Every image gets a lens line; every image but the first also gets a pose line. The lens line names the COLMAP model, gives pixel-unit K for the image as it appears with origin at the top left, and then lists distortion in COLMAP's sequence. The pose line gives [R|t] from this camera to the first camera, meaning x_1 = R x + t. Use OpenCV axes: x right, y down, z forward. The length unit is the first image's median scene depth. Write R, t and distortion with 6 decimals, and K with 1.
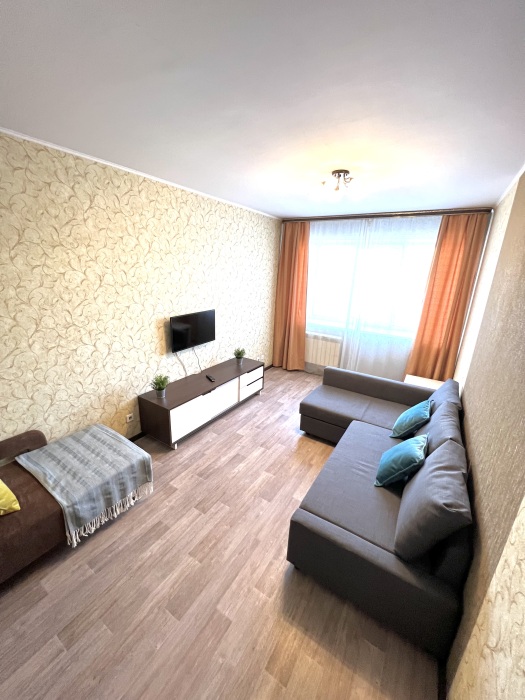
lens RADIAL K [[282.3, 0, 263.5], [0, 282.3, 348.1], [0, 0, 1]] dist [0.002423, 0.000041]
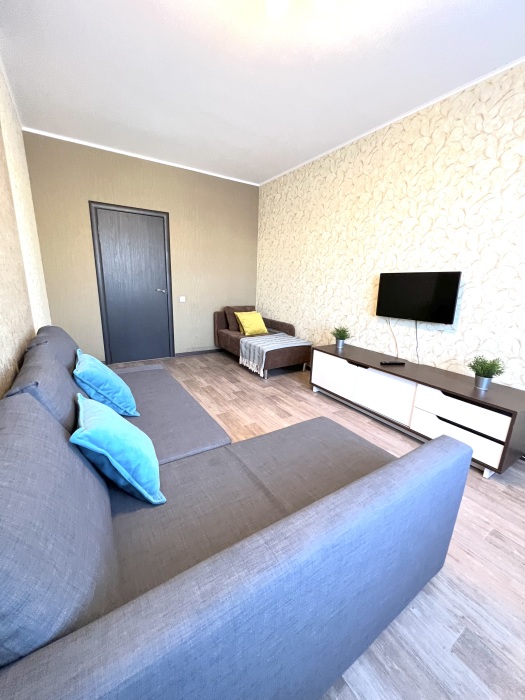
lens RADIAL K [[282.3, 0, 260.0], [0, 282.3, 348.7], [0, 0, 1]] dist [0.002423, 0.000041]
pose [[-0.424570, 0.163577, -0.890496, 0.577530], [-0.306062, 0.899714, 0.311194, -0.047831], [0.852095, 0.404670, -0.331927, 0.923878]]
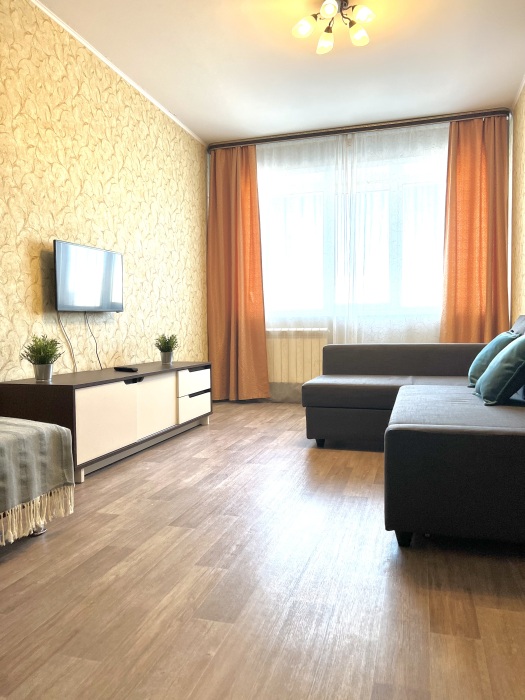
lens RADIAL K [[528.5, 0, 264.4], [0, 528.5, 350.1], [0, 0, 1]] dist [0.027441, -0.020039]
pose [[0.961390, -0.062551, 0.267987, -0.199707], [0.125010, 0.966815, -0.222802, 0.315668], [-0.245157, 0.247701, 0.937306, 0.014679]]
